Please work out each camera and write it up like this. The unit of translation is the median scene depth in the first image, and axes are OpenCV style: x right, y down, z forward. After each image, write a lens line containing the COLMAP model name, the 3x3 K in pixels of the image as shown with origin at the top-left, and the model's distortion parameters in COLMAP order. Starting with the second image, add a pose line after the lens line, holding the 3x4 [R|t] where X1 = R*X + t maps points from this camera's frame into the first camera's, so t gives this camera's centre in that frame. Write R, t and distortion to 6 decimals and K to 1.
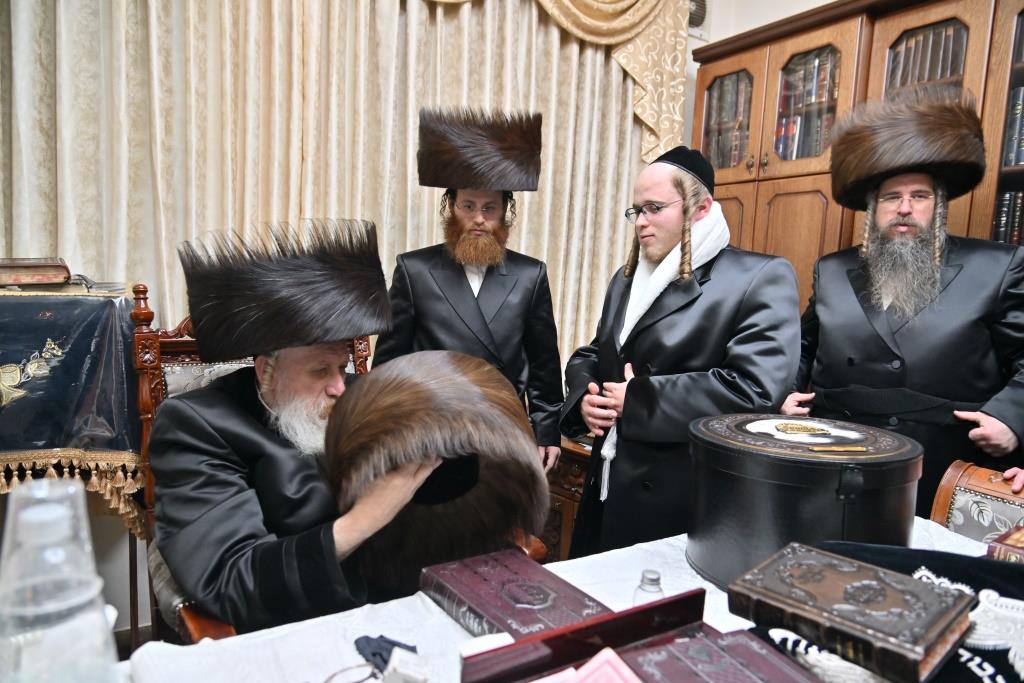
lens RADIAL K [[665.2, 0, 513.0], [0, 665.2, 342.9], [0, 0, 1]] dist [0.001565, -0.001530]
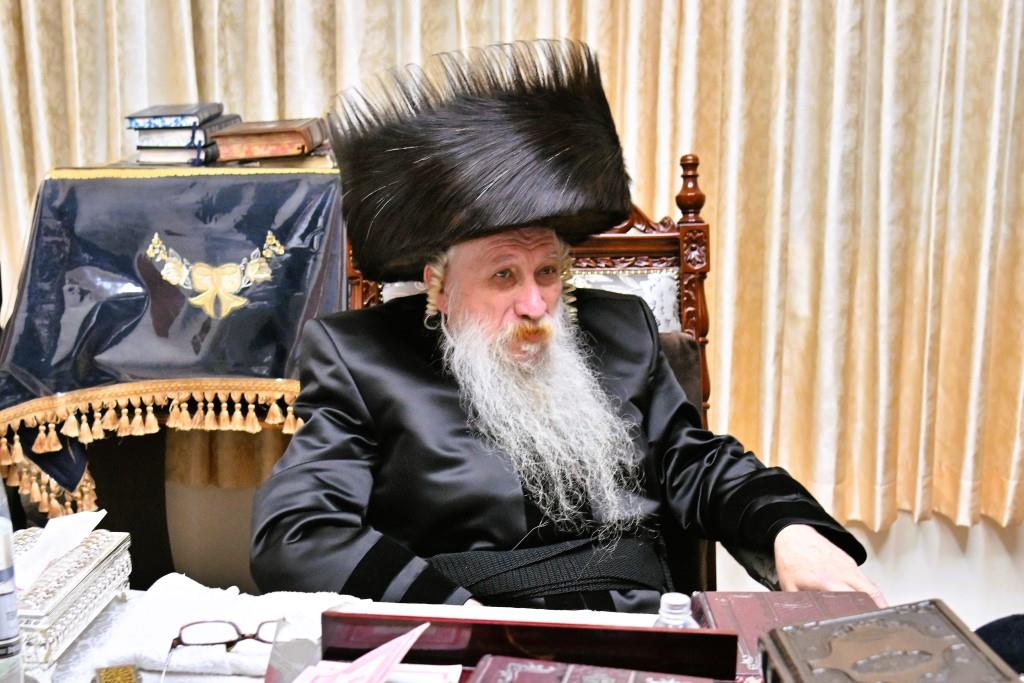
lens RADIAL K [[1456.4, 0, 480.2], [0, 1456.4, 351.8], [0, 0, 1]] dist [-0.038848, 0.000000]
pose [[0.781744, 0.069632, -0.619700, 0.389638], [-0.025152, 0.996458, 0.080237, -0.006667], [0.623092, -0.047138, 0.780727, -0.104402]]
